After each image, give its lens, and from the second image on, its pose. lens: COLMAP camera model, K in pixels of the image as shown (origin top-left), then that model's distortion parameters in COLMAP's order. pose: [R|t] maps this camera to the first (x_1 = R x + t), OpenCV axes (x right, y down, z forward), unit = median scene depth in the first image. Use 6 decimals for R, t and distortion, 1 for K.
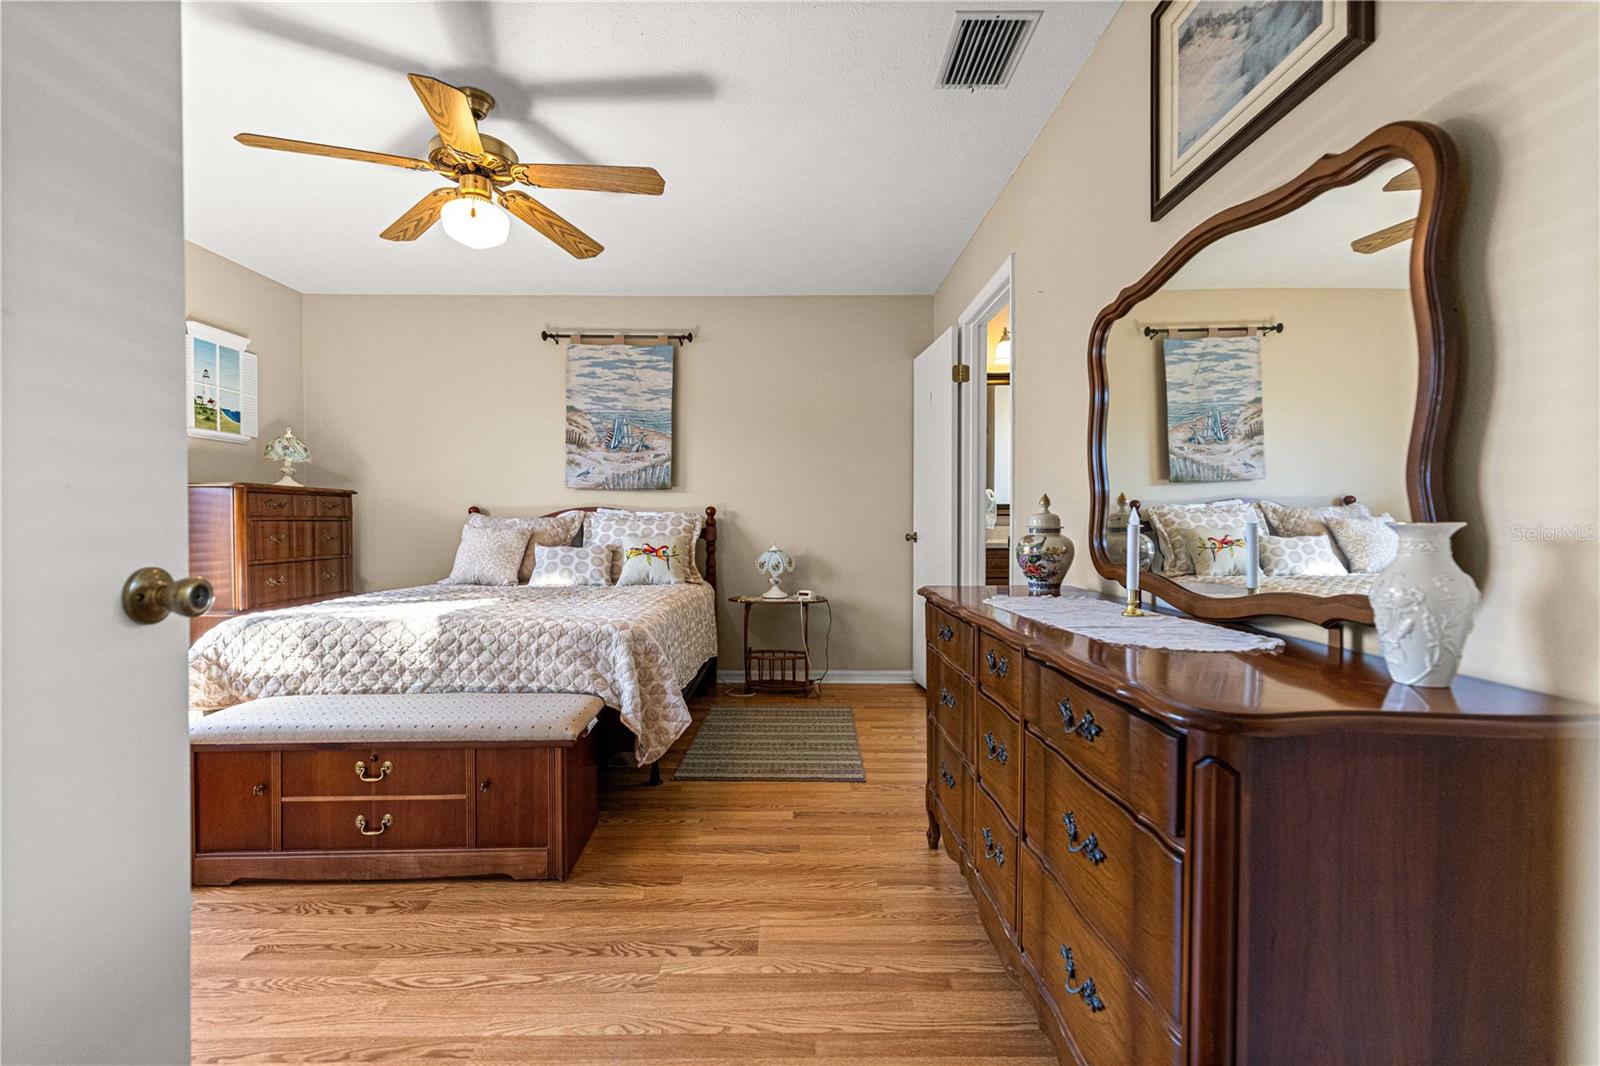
lens RADIAL K [[721.0, 0, 791.4], [0, 721.0, 524.9], [0, 0, 1]] dist [0.004041, -0.000849]
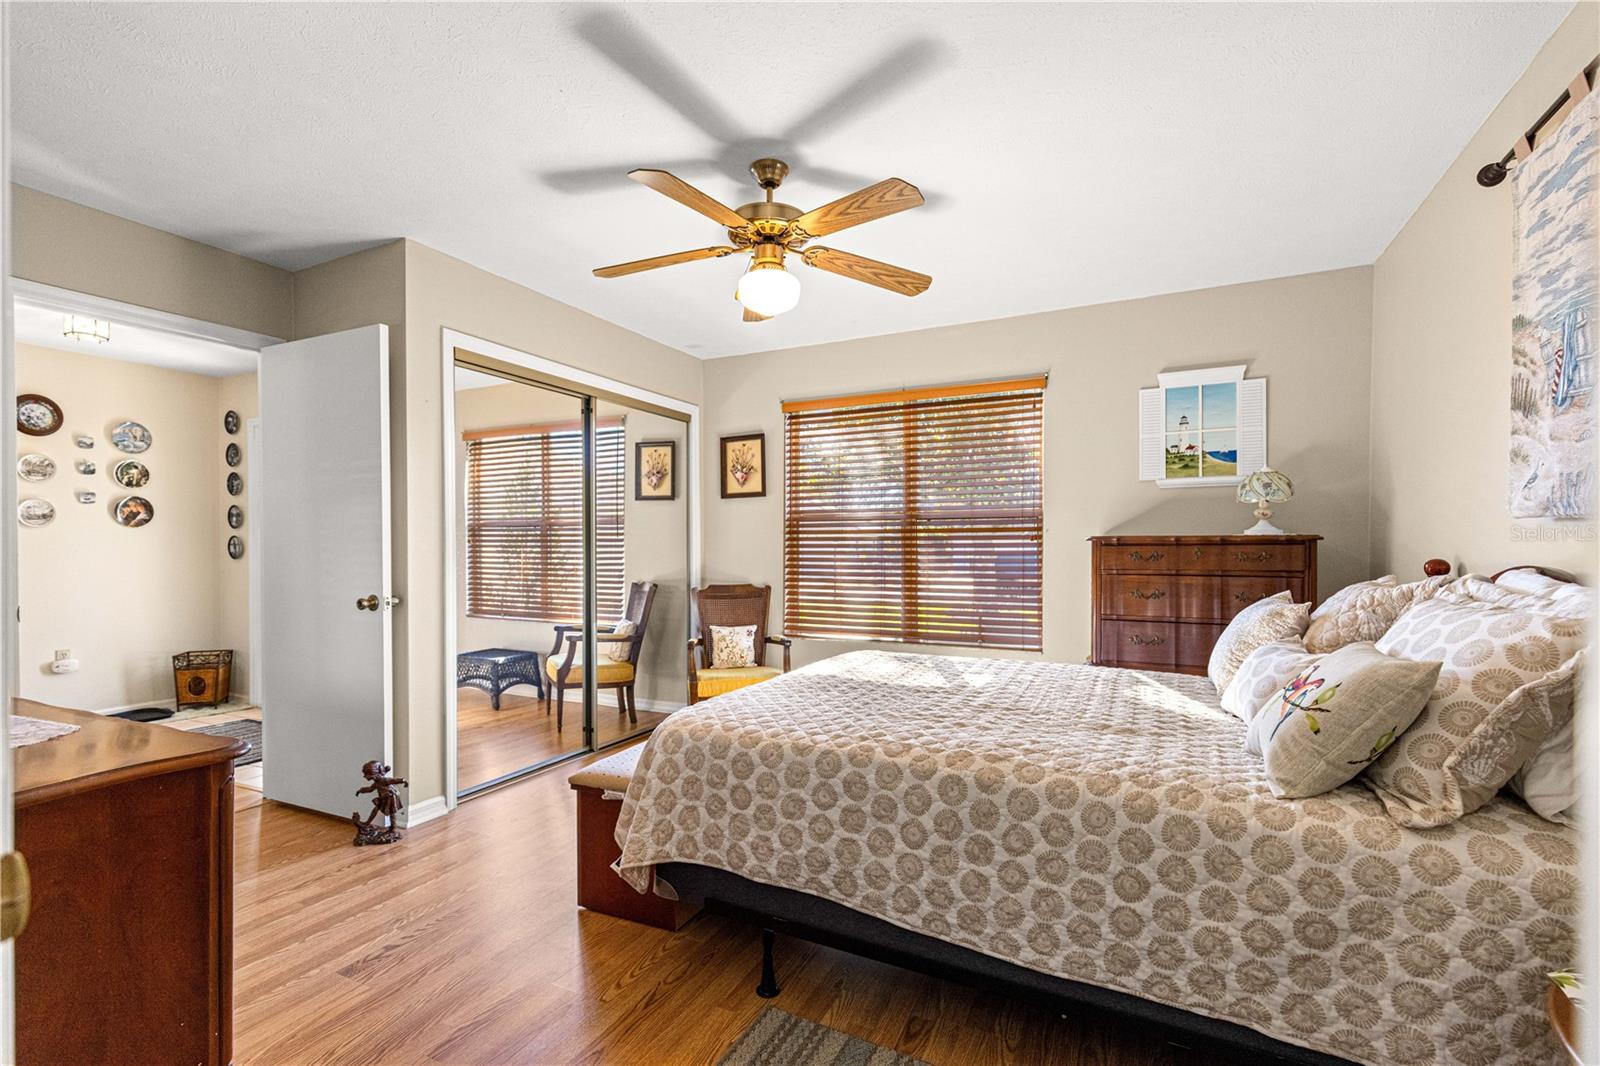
lens RADIAL K [[721.0, 0, 797.3], [0, 721.0, 546.2], [0, 0, 1]] dist [0.004041, -0.000849]
pose [[-0.457797, 0.002036, -0.889054, 0.284169], [-0.005201, 0.999974, 0.004969, -0.041923], [0.889041, 0.006898, -0.457775, 0.967010]]
